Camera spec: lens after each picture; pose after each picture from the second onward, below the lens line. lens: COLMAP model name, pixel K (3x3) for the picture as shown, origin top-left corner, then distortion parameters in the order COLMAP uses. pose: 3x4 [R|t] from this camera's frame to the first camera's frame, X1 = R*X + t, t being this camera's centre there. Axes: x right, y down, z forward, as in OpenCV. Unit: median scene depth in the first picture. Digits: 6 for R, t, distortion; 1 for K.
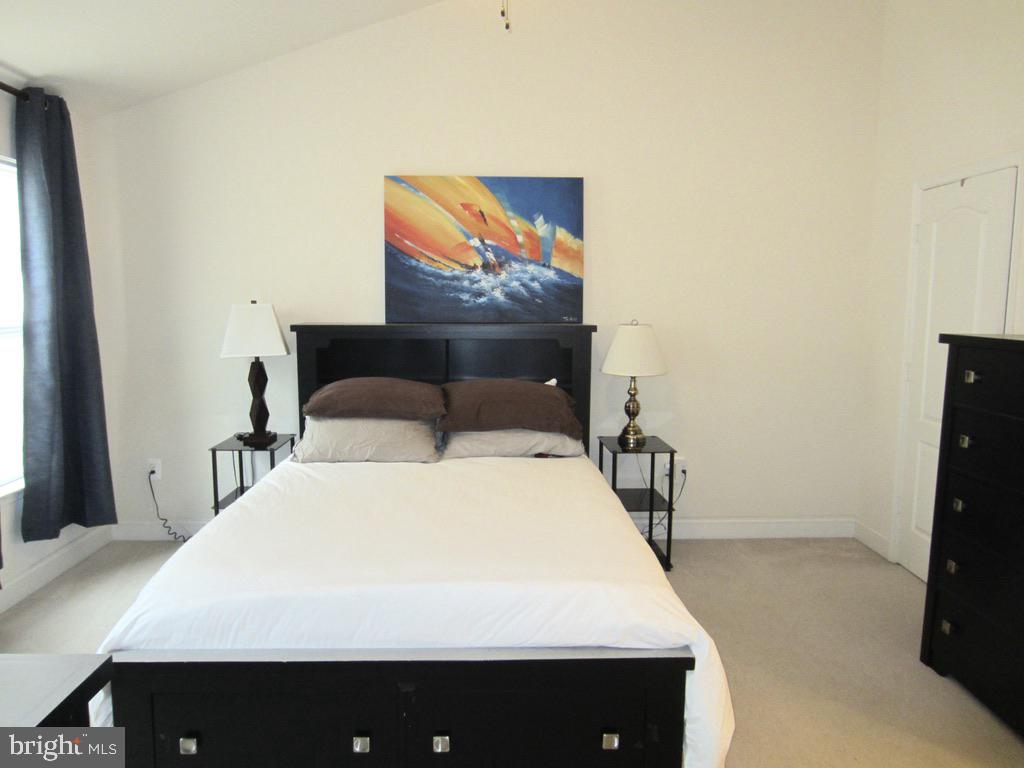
lens RADIAL K [[736.2, 0, 516.2], [0, 736.2, 385.1], [0, 0, 1]] dist [-0.024289, 0.007043]
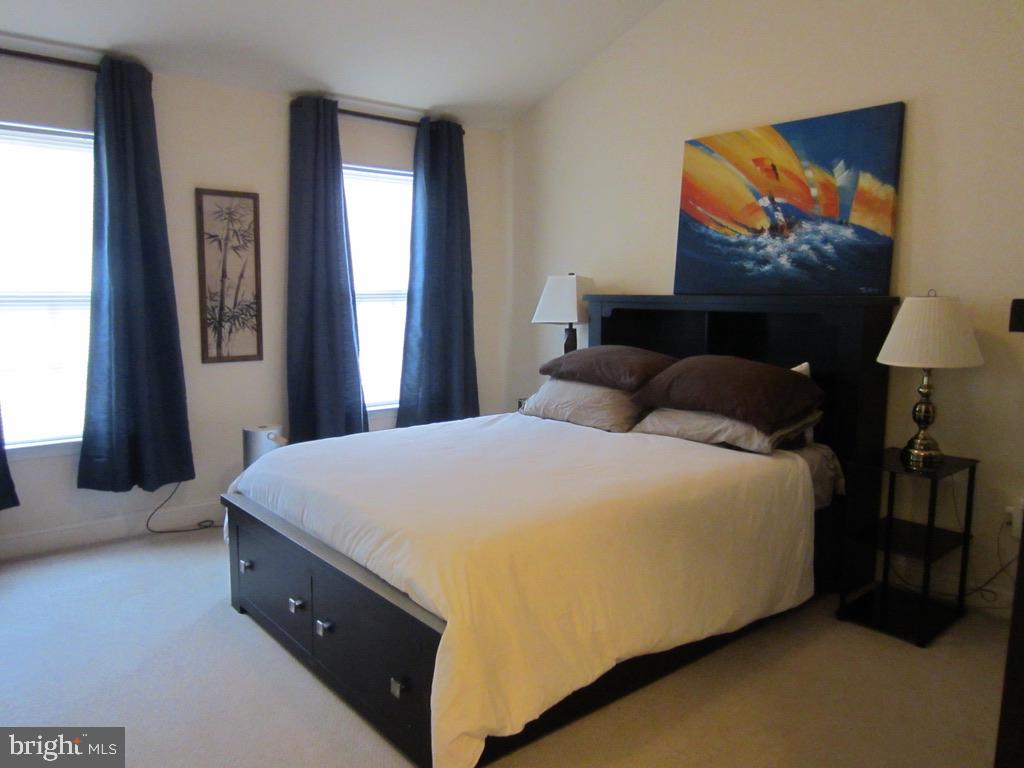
lens RADIAL K [[736.2, 0, 516.3], [0, 736.2, 381.5], [0, 0, 1]] dist [-0.024289, 0.007043]
pose [[0.621867, 0.092668, -0.777621, 0.455987], [-0.092491, 0.994715, 0.044573, 0.005821], [0.777642, 0.044205, 0.627151, 0.236967]]
